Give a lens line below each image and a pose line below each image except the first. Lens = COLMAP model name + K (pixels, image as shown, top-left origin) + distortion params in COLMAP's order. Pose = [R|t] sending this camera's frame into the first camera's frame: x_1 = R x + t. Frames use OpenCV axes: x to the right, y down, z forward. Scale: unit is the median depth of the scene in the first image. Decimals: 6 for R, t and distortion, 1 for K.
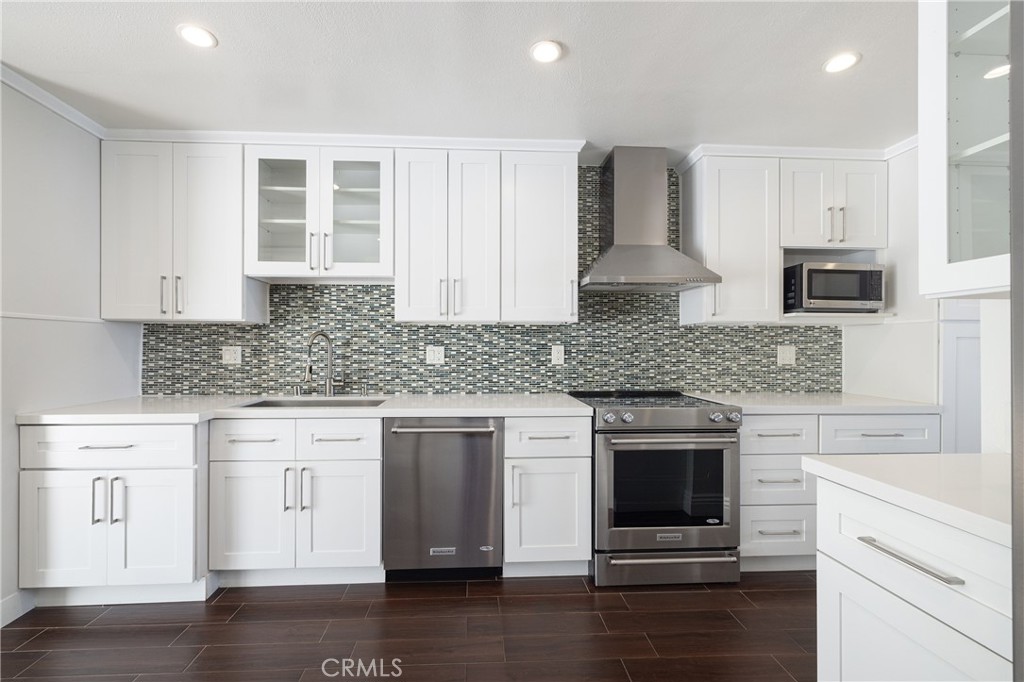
lens RADIAL K [[436.1, 0, 508.8], [0, 436.1, 343.6], [0, 0, 1]] dist [-0.002857, 0.000037]
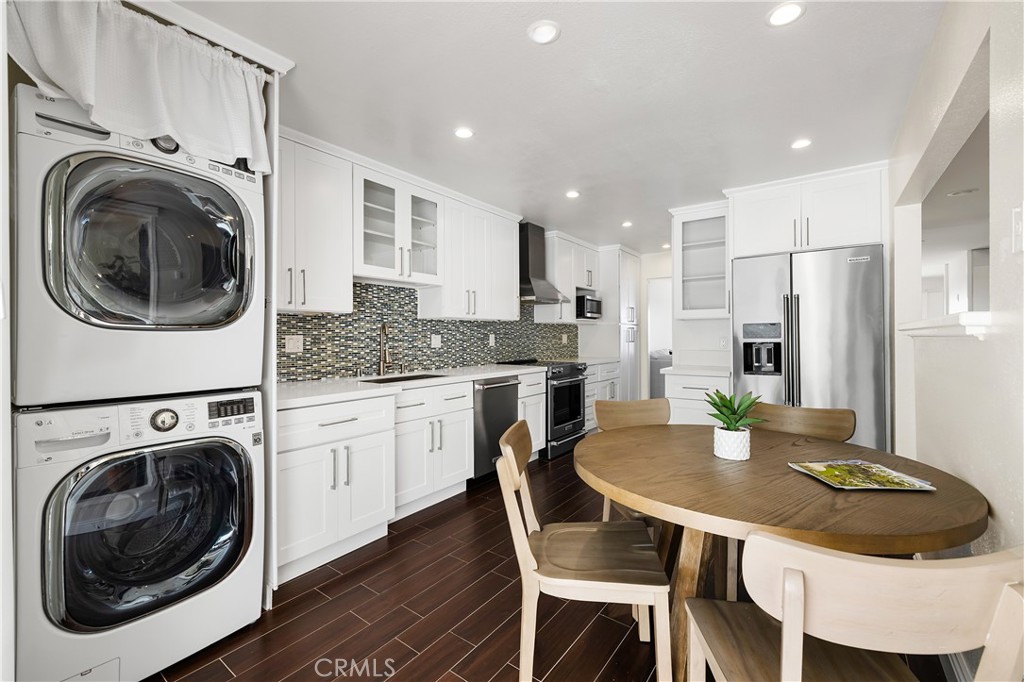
lens RADIAL K [[436.1, 0, 513.2], [0, 436.1, 336.9], [0, 0, 1]] dist [-0.002857, 0.000037]
pose [[0.628379, -0.005949, 0.777884, -1.109572], [-0.002809, 0.999947, 0.009916, -0.002010], [-0.777902, -0.008416, 0.628329, -0.068066]]
